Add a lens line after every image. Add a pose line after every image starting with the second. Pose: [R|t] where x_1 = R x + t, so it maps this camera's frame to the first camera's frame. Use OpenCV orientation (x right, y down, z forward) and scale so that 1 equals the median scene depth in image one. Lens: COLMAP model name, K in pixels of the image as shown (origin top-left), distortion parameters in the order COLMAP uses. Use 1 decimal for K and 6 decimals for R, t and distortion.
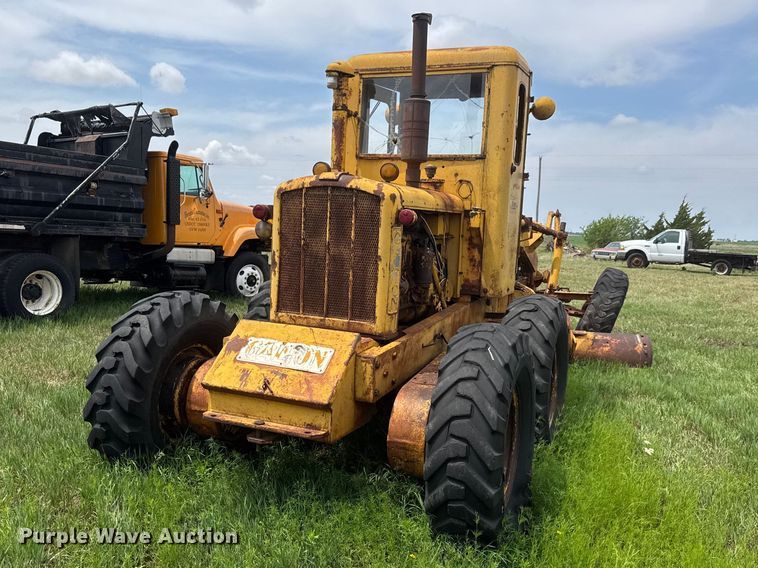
lens RADIAL K [[705.5, 0, 376.2], [0, 705.5, 287.7], [0, 0, 1]] dist [0.042095, 0.000000]
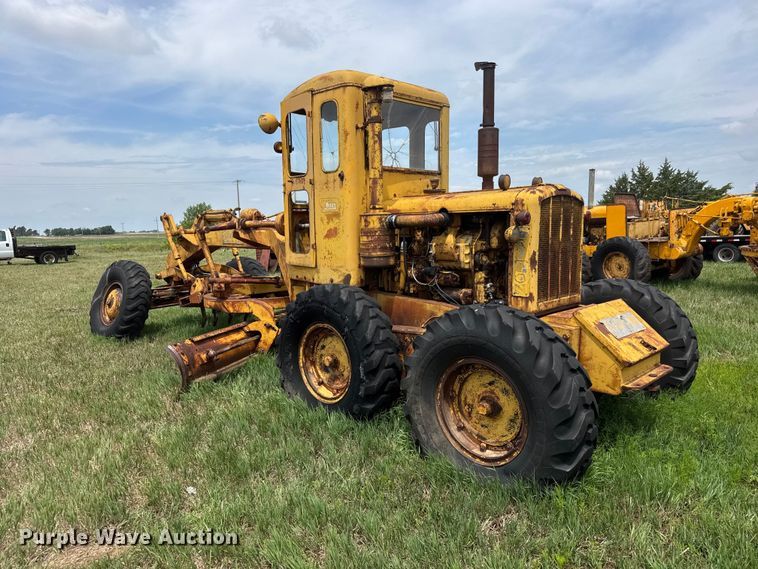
lens RADIAL K [[534.3, 0, 375.3], [0, 534.3, 286.2], [0, 0, 1]] dist [0.046592, -0.066432]
pose [[0.379508, -0.160358, 0.911185, -0.716289], [0.128376, 0.984465, 0.119786, -0.092080], [-0.916239, 0.071514, 0.394199, 0.607125]]
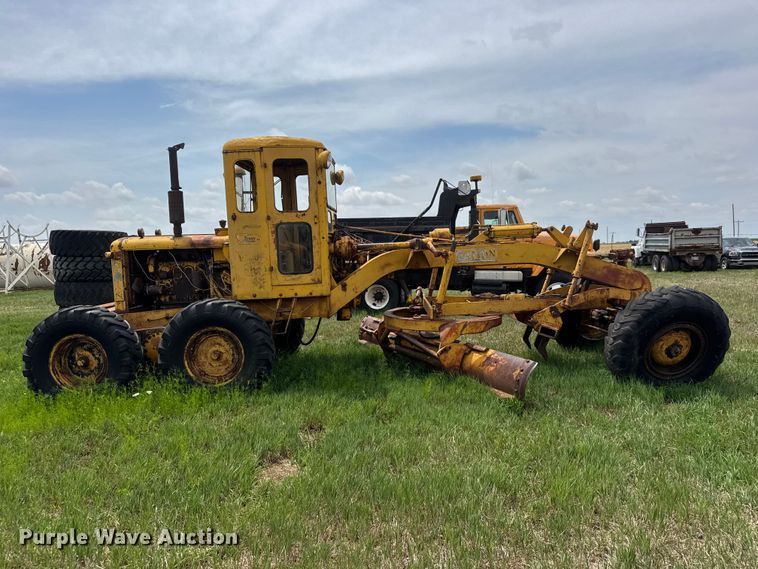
lens RADIAL K [[534.3, 0, 377.3], [0, 534.3, 281.0], [0, 0, 1]] dist [0.046592, -0.066432]
pose [[0.363372, -0.000580, -0.931644, 1.196992], [-0.038167, 0.999151, -0.015508, -0.018812], [0.930862, 0.041193, 0.363041, 0.752272]]
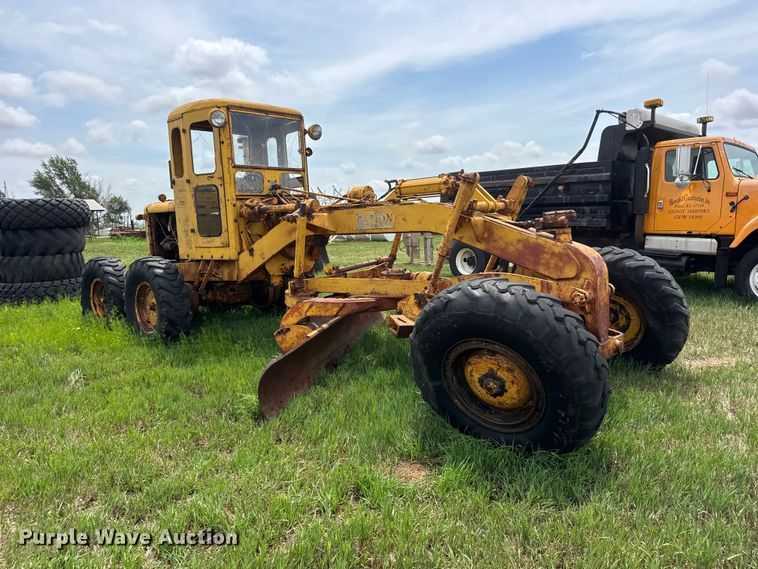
lens RADIAL K [[534.3, 0, 382.8], [0, 534.3, 282.2], [0, 0, 1]] dist [0.046592, -0.066432]
pose [[-0.335386, 0.080763, -0.938613, 1.058679], [-0.066810, 0.991771, 0.109210, -0.090784], [0.939709, 0.099336, -0.327230, 1.640945]]
